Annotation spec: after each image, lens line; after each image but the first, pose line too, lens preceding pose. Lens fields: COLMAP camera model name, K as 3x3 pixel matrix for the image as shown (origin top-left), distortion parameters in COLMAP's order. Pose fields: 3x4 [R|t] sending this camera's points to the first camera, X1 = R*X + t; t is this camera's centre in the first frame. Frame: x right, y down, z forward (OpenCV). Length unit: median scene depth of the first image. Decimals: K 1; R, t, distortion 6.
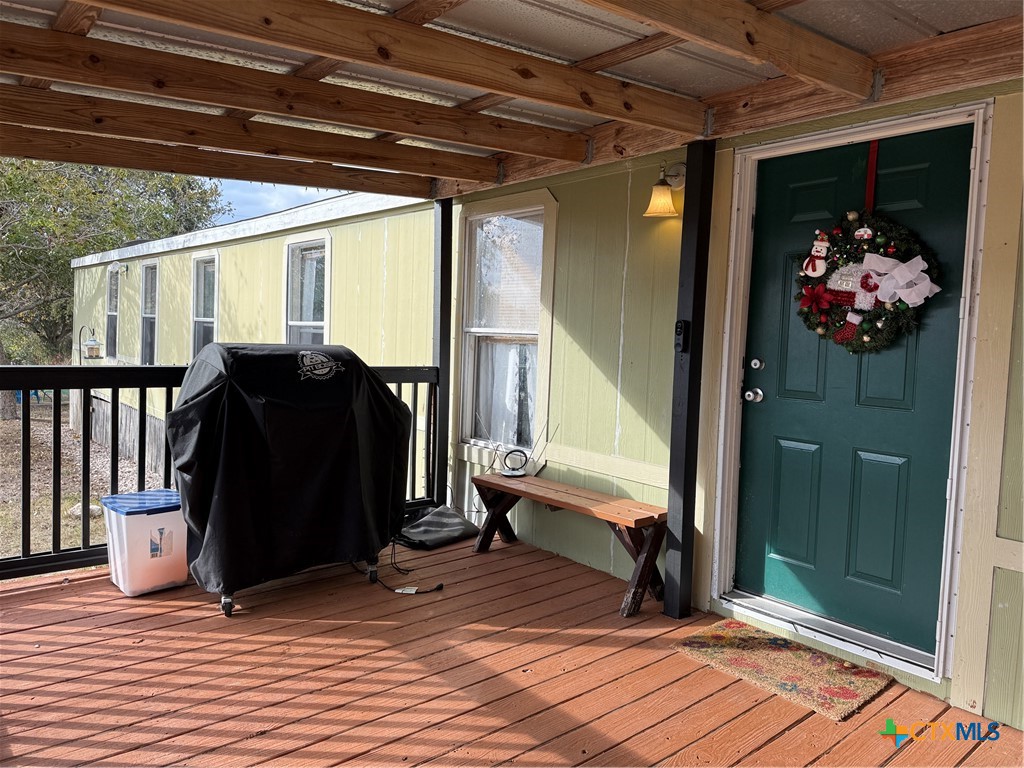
lens RADIAL K [[730.8, 0, 509.1], [0, 730.8, 379.0], [0, 0, 1]] dist [-0.005953, -0.002662]
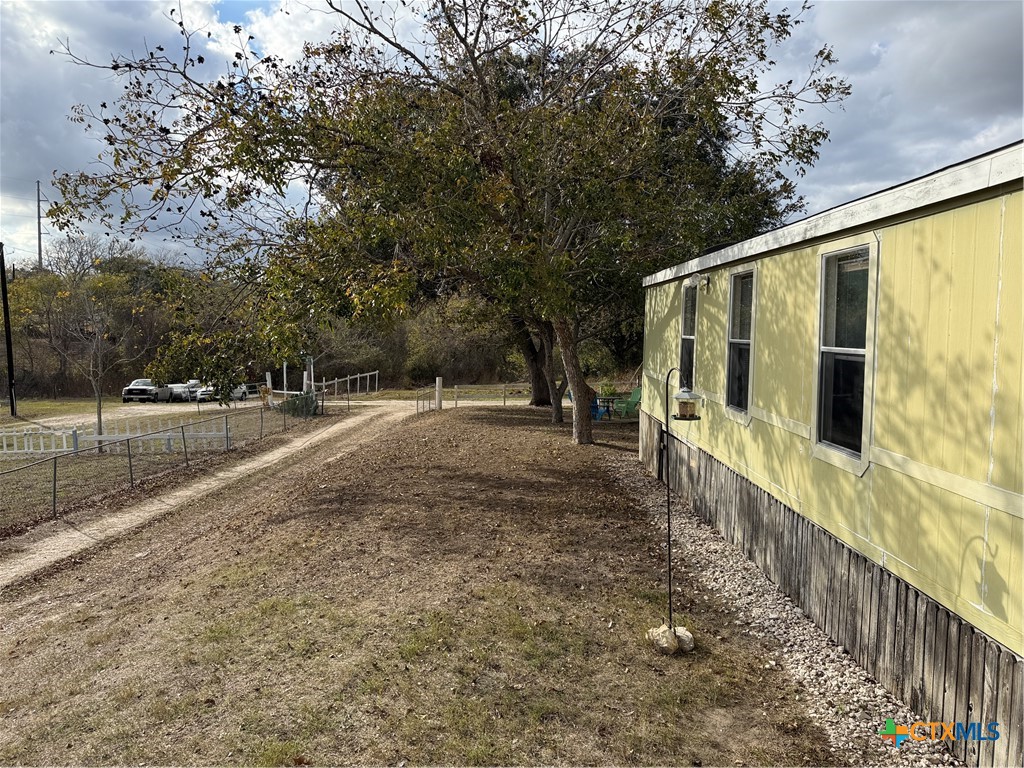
lens RADIAL K [[714.5, 0, 510.0], [0, 714.5, 386.0], [0, 0, 1]] dist [0.085320, -0.112083]
pose [[0.757641, 0.011568, -0.652569, -0.173581], [-0.011131, 0.999927, 0.004802, -0.038020], [0.652576, 0.003626, 0.757714, 0.261726]]
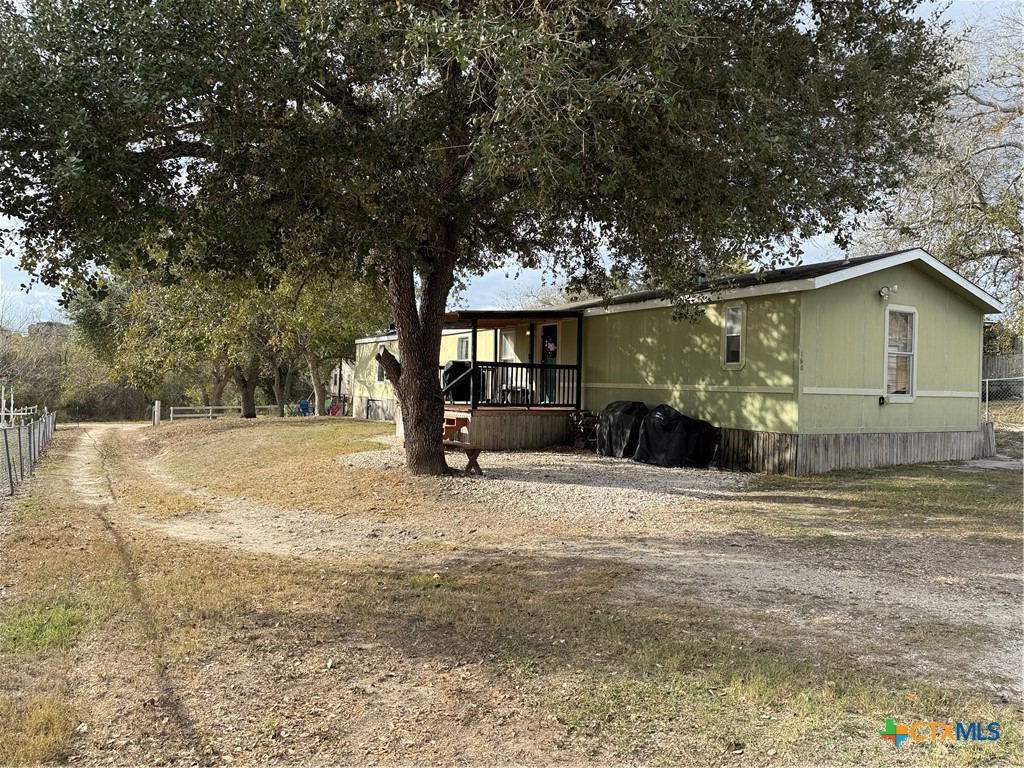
lens RADIAL K [[714.5, 0, 512.8], [0, 714.5, 386.5], [0, 0, 1]] dist [0.085320, -0.112083]
pose [[0.983438, -0.029044, -0.178904, 0.326927], [0.018707, 0.998071, -0.059196, 0.148200], [0.180278, 0.054868, 0.982084, -1.335461]]
